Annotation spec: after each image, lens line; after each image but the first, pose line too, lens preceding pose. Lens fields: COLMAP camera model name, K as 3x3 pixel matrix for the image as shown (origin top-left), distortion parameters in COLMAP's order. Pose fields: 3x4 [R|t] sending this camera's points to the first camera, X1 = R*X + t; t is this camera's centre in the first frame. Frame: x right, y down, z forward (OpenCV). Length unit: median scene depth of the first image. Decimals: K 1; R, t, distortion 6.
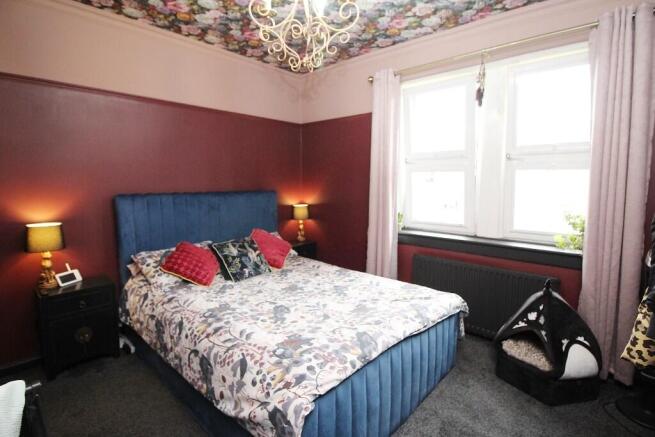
lens RADIAL K [[319.6, 0, 323.2], [0, 319.6, 216.2], [0, 0, 1]] dist [-0.005268, -0.001028]
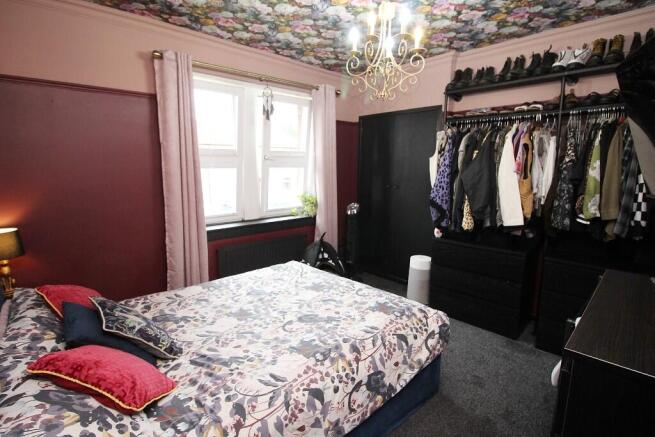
lens RADIAL K [[319.6, 0, 323.2], [0, 319.6, 216.2], [0, 0, 1]] dist [-0.005268, -0.001028]
pose [[0.101977, -0.161012, 0.981670, -0.994887], [0.107927, 0.982780, 0.149983, -0.150132], [-0.988915, 0.090654, 0.117599, 0.780499]]
